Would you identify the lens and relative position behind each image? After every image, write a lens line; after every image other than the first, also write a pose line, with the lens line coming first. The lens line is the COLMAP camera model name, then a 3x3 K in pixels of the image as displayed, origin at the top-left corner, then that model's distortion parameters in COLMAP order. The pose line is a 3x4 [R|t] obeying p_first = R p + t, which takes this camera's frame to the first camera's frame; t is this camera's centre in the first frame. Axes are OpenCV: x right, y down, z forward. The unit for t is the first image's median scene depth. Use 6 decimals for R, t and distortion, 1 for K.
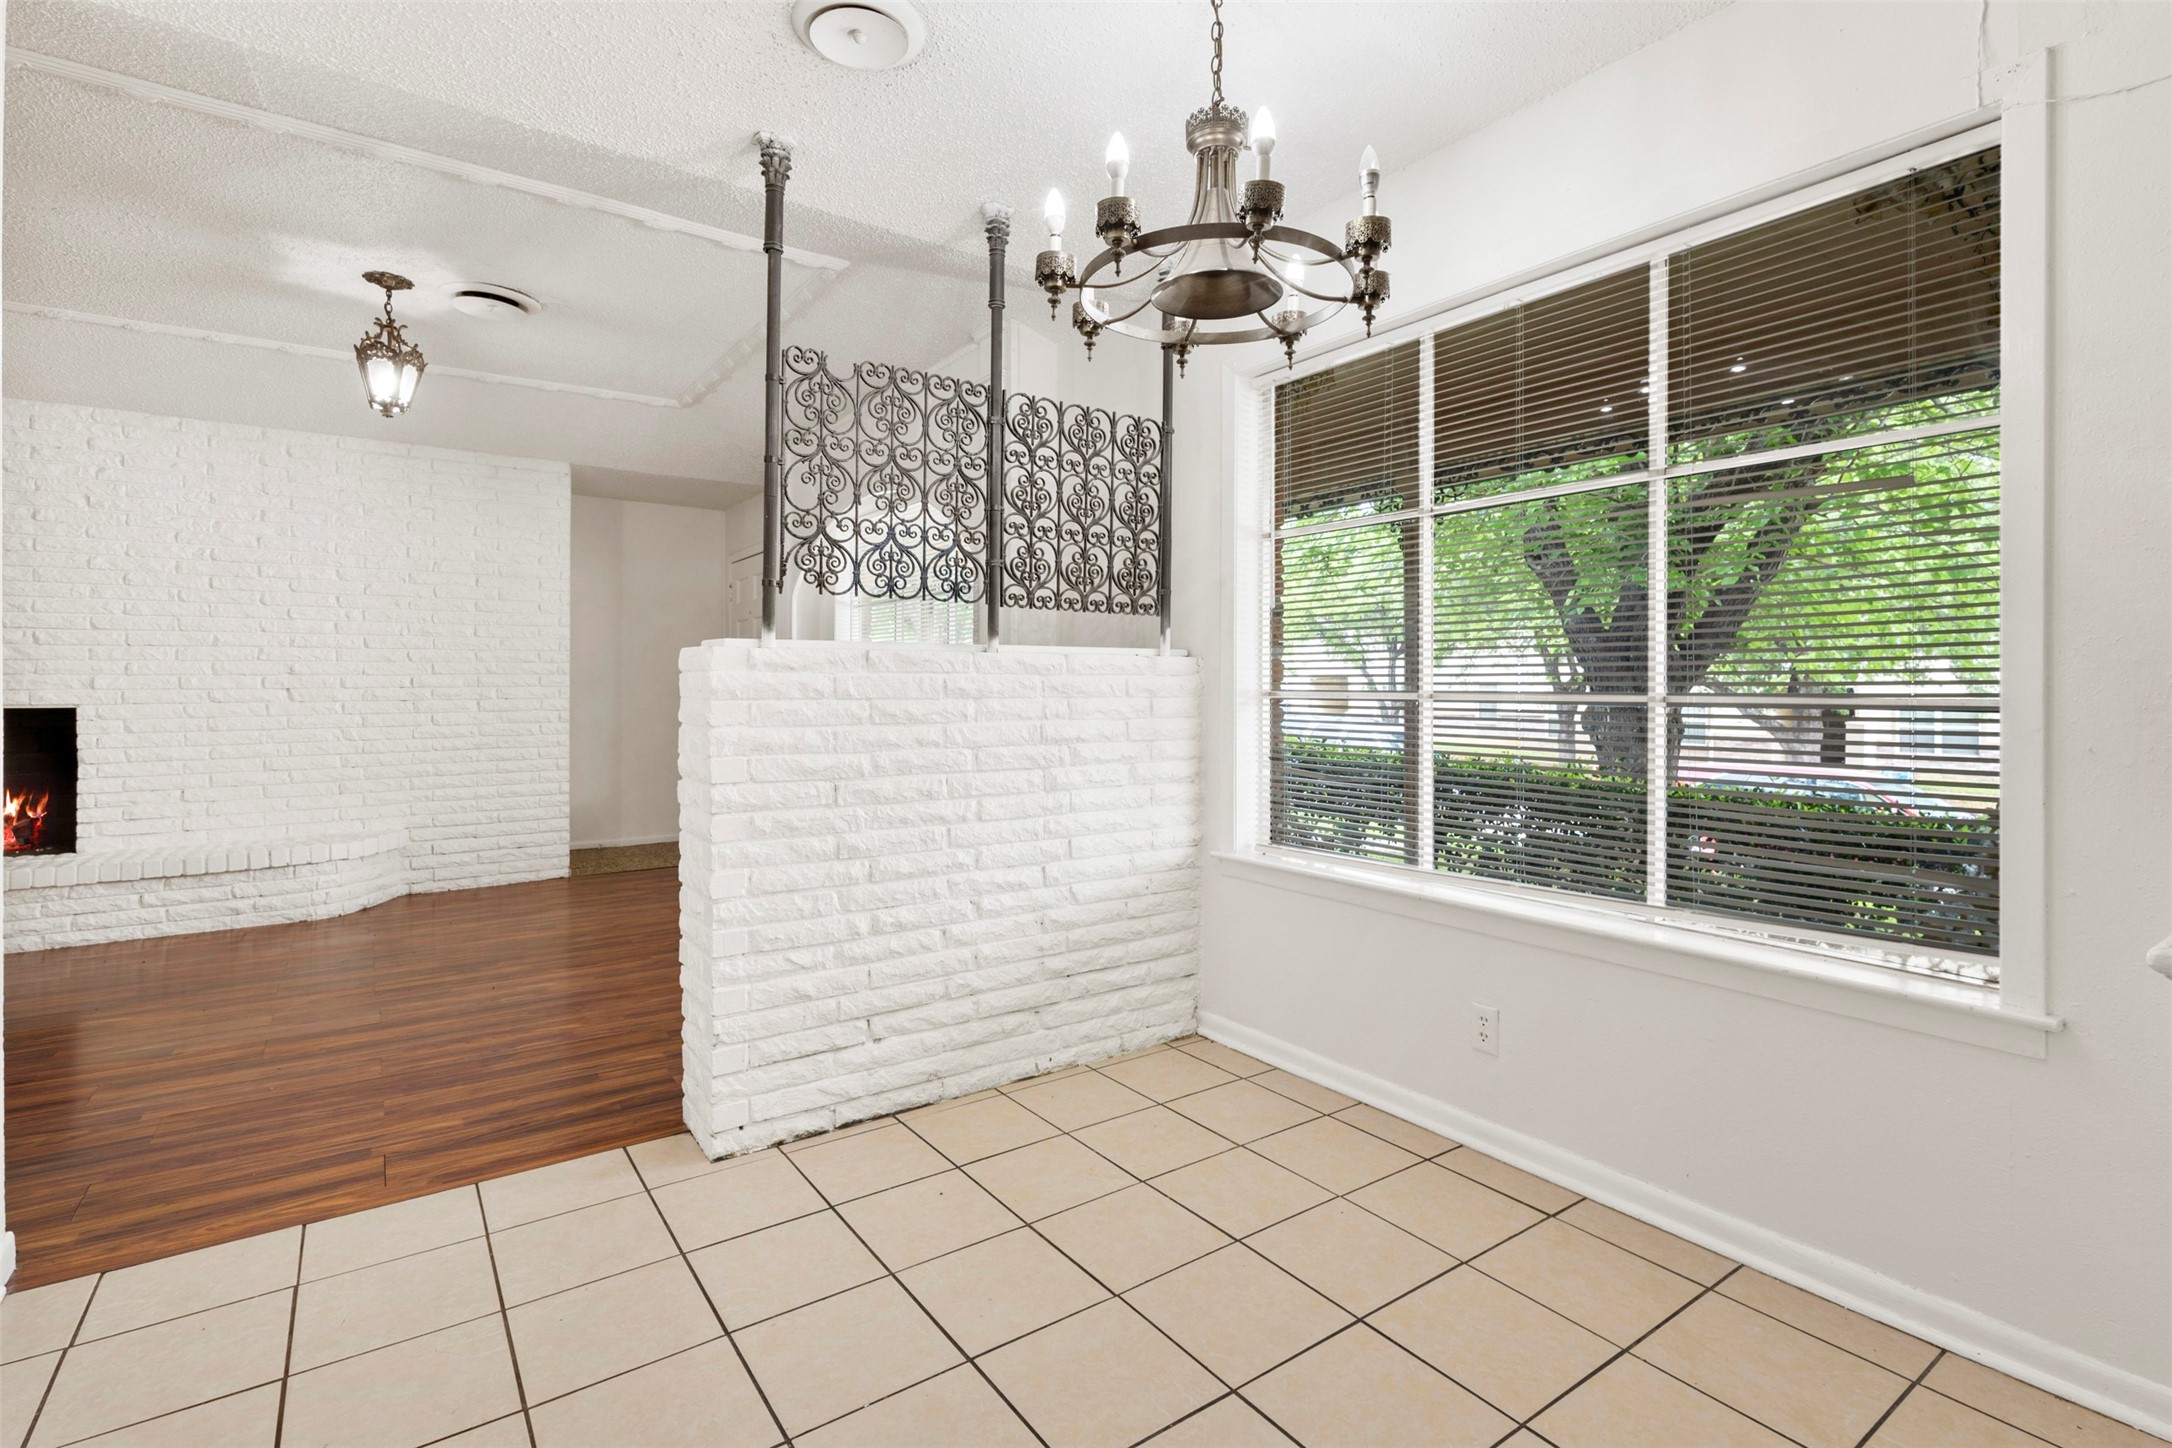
lens RADIAL K [[1019.9, 0, 1080.7], [0, 1019.9, 685.5], [0, 0, 1]] dist [0.014745, -0.002845]
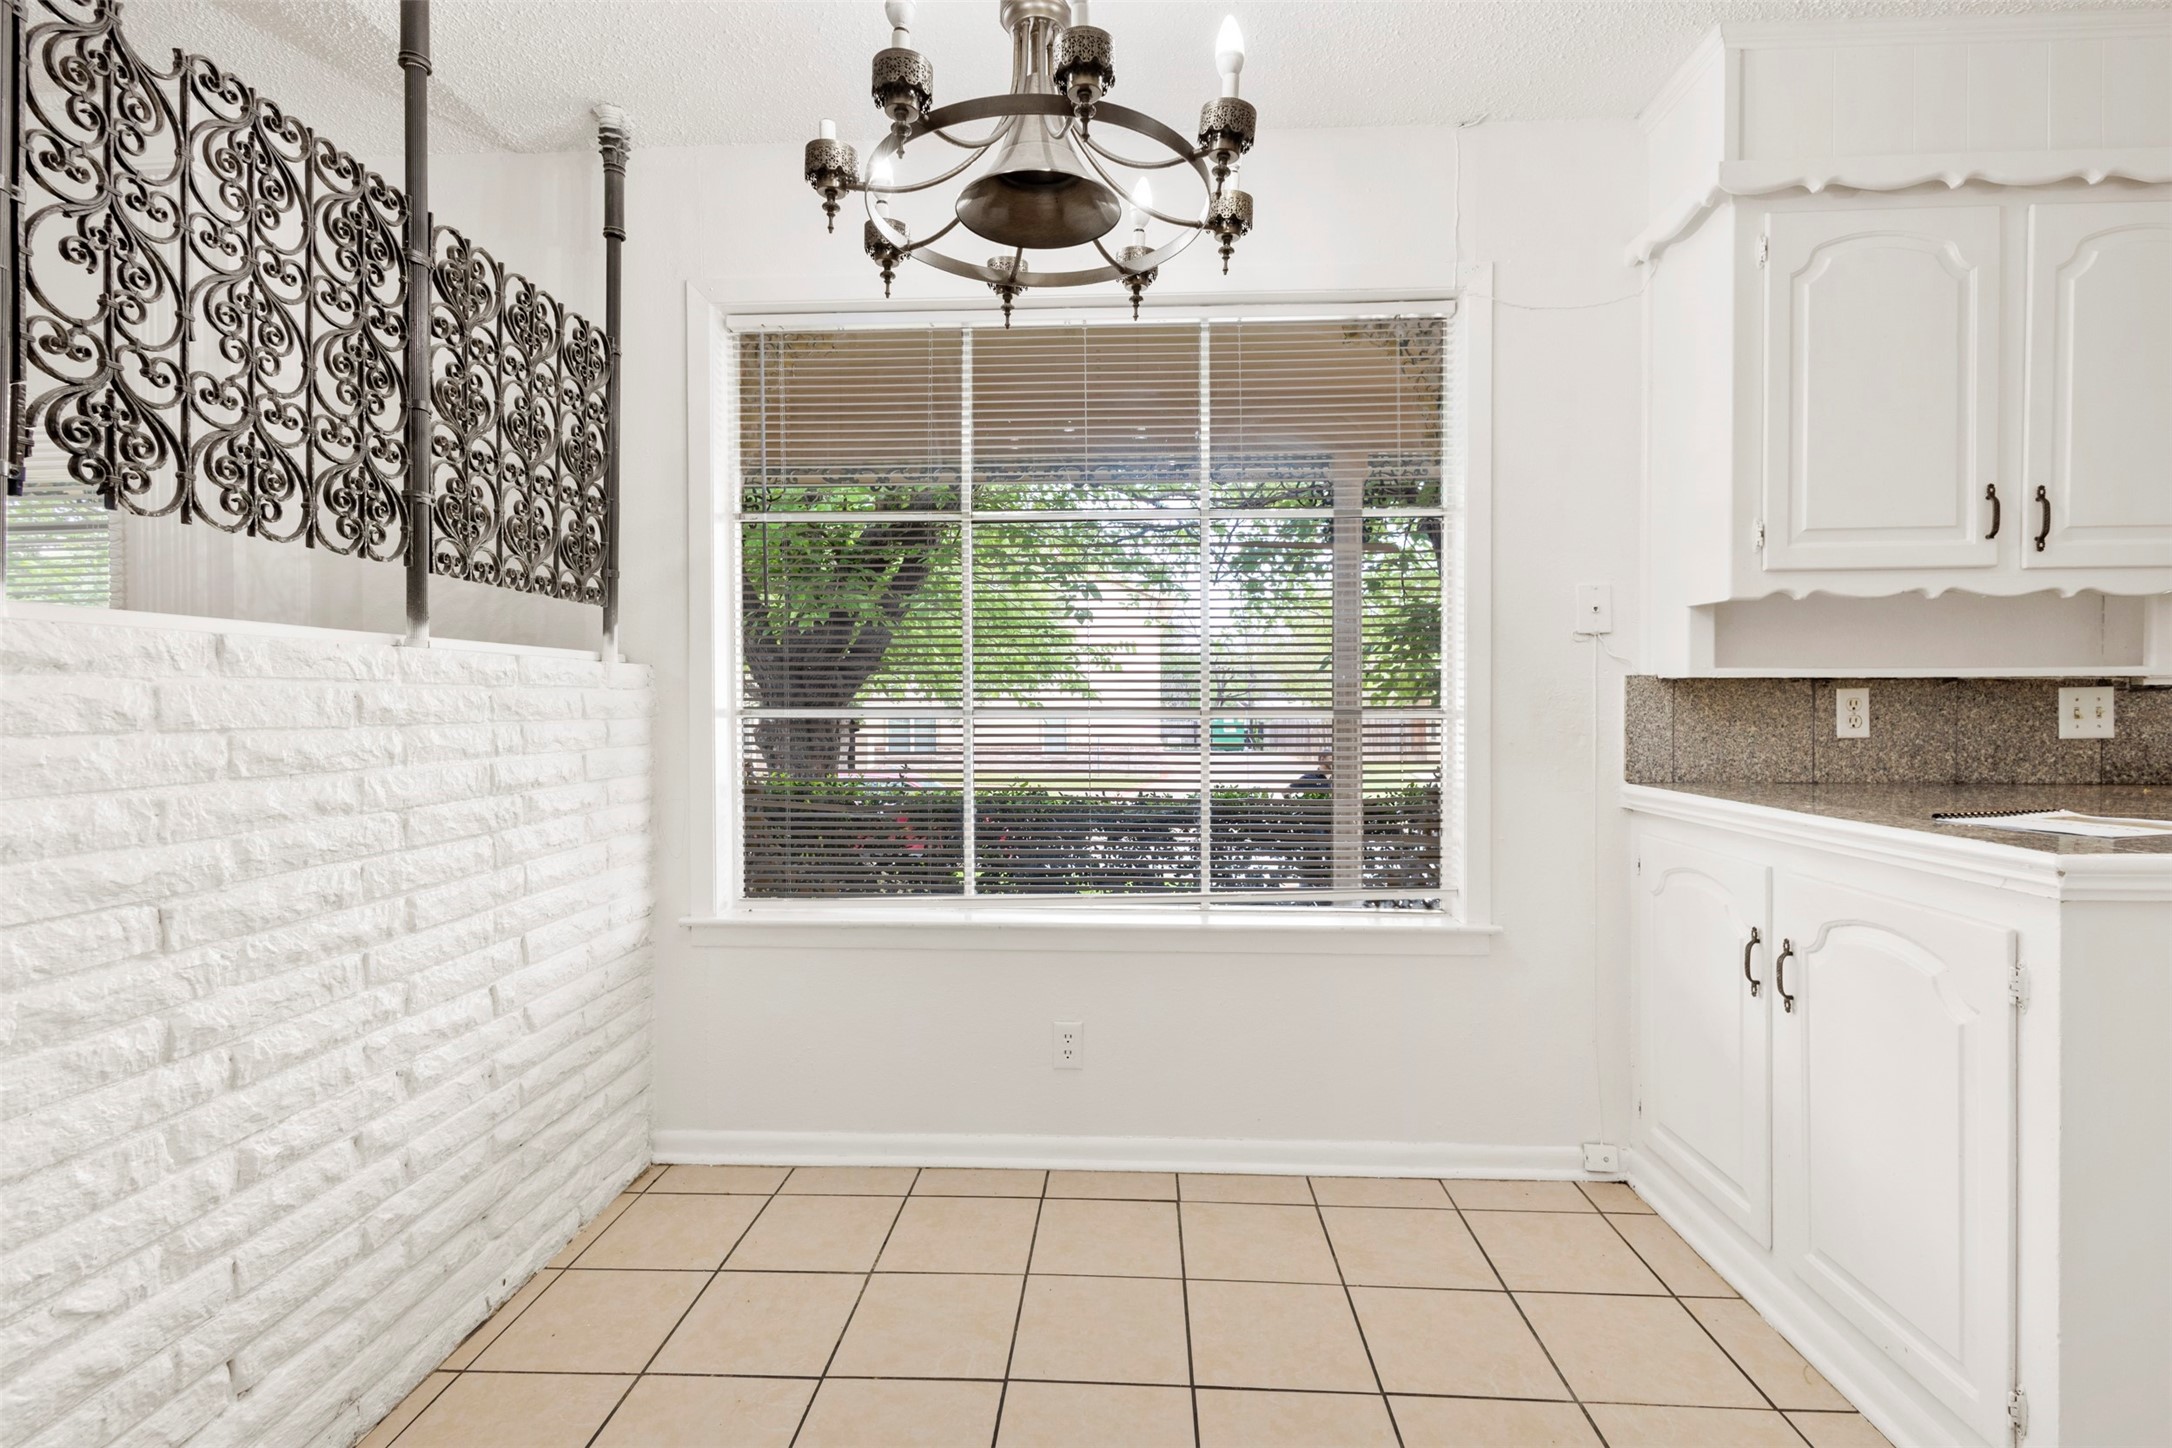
lens RADIAL K [[1019.9, 0, 1091.7], [0, 1019.9, 712.3], [0, 0, 1]] dist [0.014745, -0.002845]
pose [[0.613278, -0.010644, 0.789796, -0.321540], [0.003044, 0.999934, 0.011112, -0.000033], [-0.789861, -0.004411, 0.613270, 0.320573]]
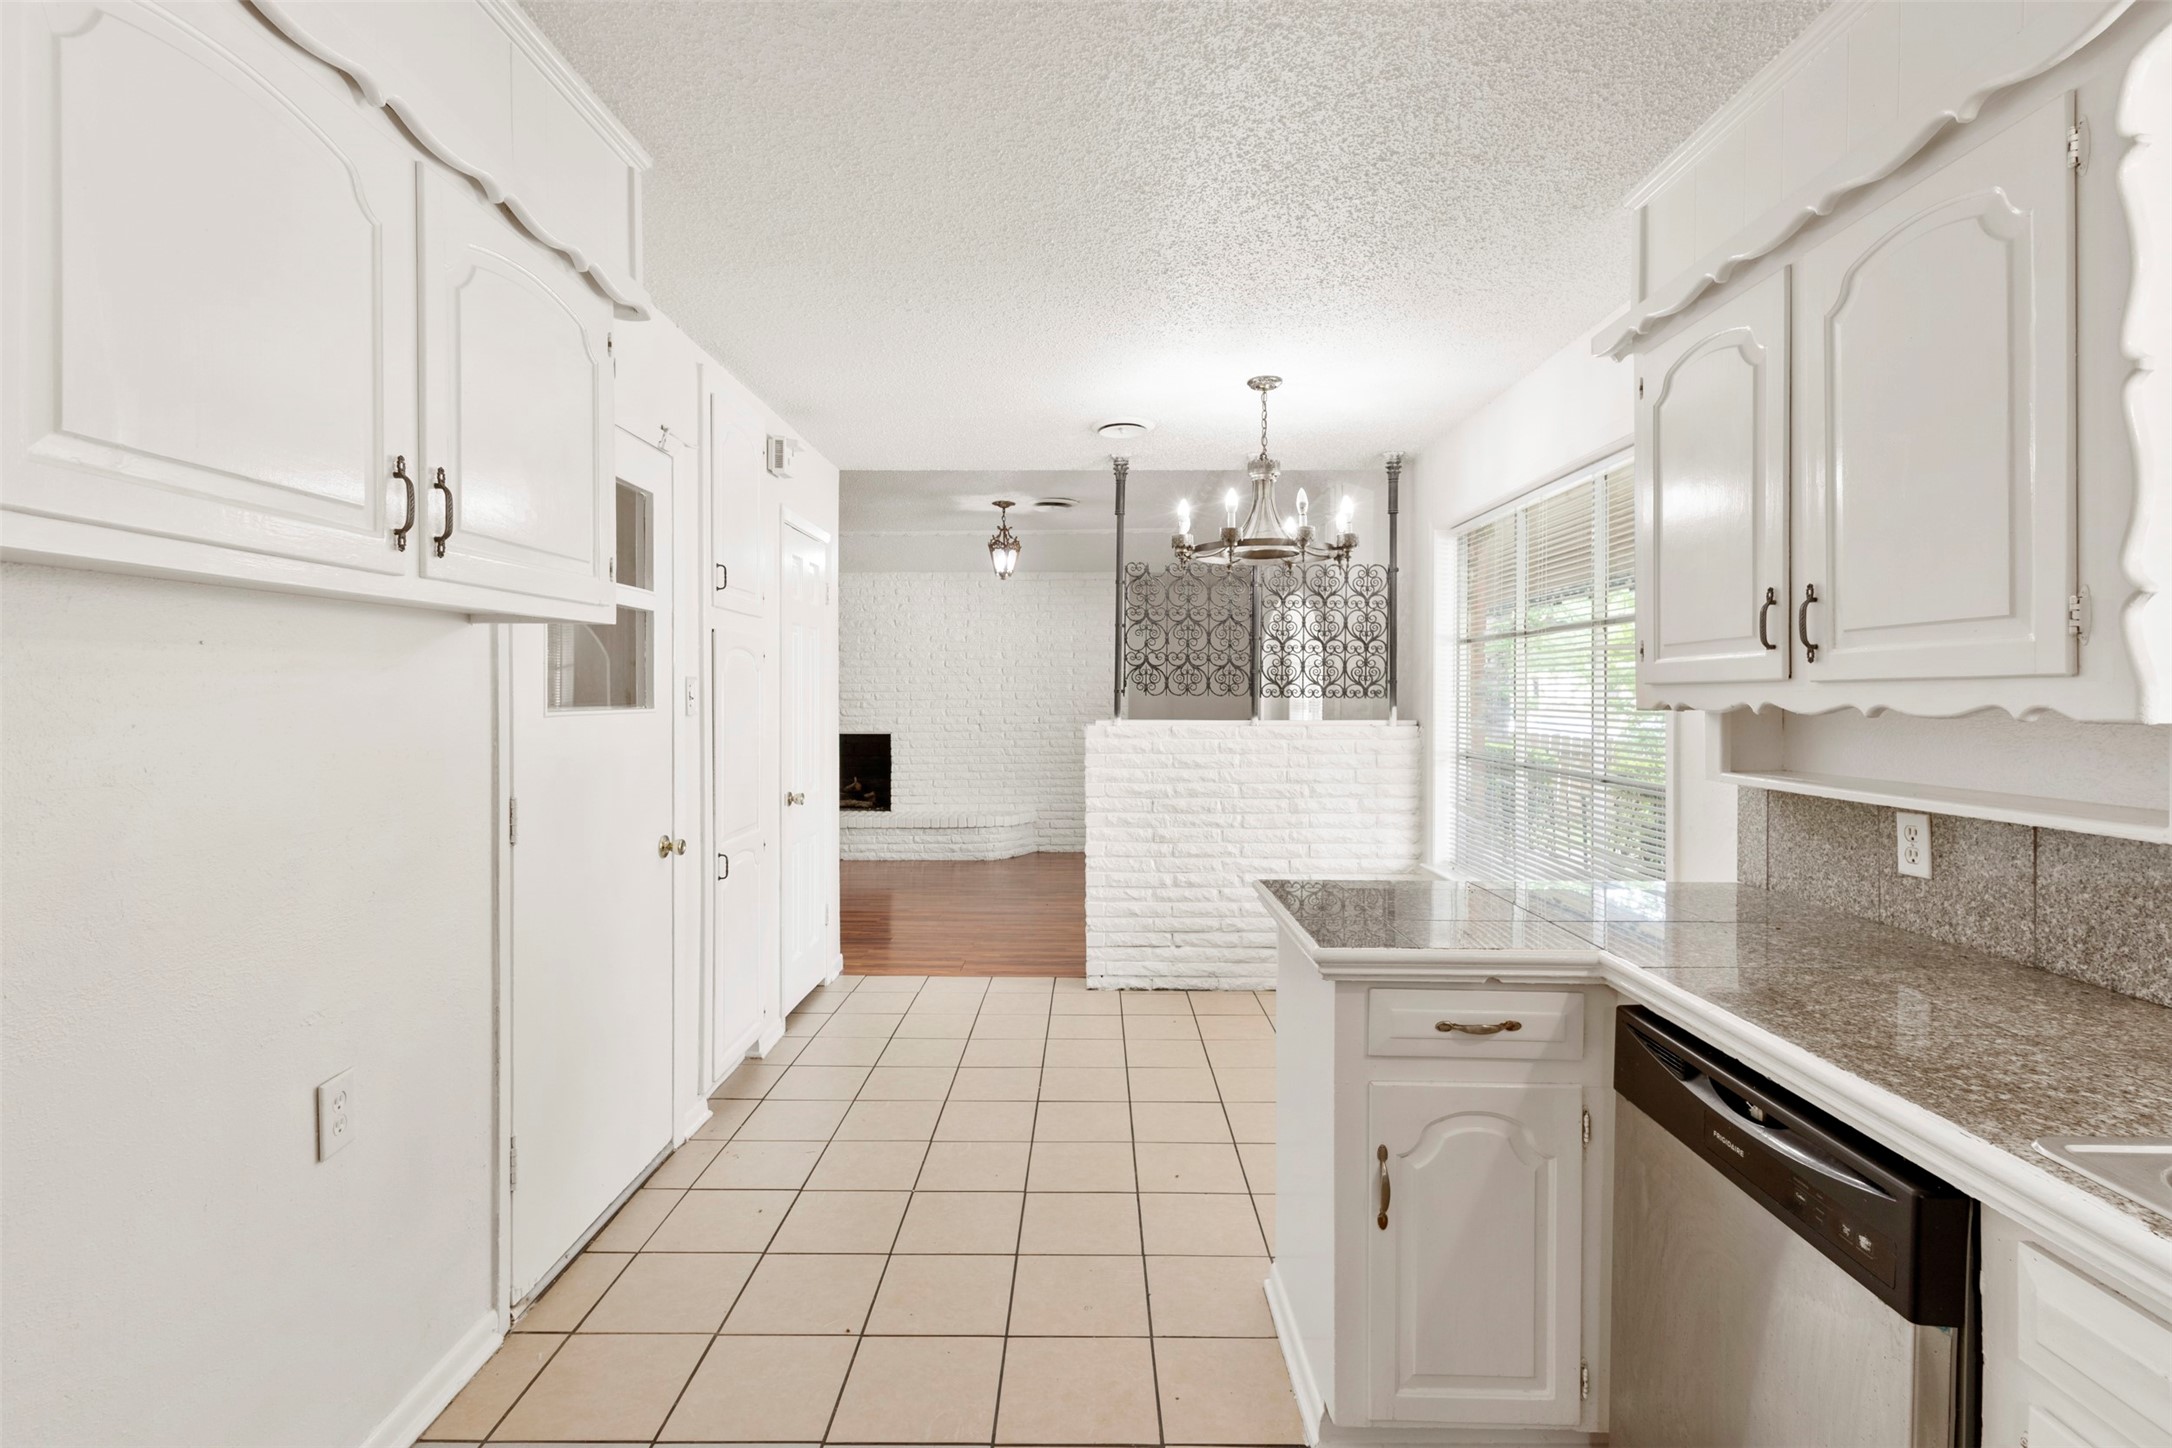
lens RADIAL K [[1019.9, 0, 1077.9], [0, 1019.9, 696.3], [0, 0, 1]] dist [0.014745, -0.002845]
pose [[0.807095, 0.000739, -0.590422, 0.655502], [0.000556, 0.999998, 0.002012, -0.083554], [0.590422, -0.001952, 0.807092, -0.490171]]
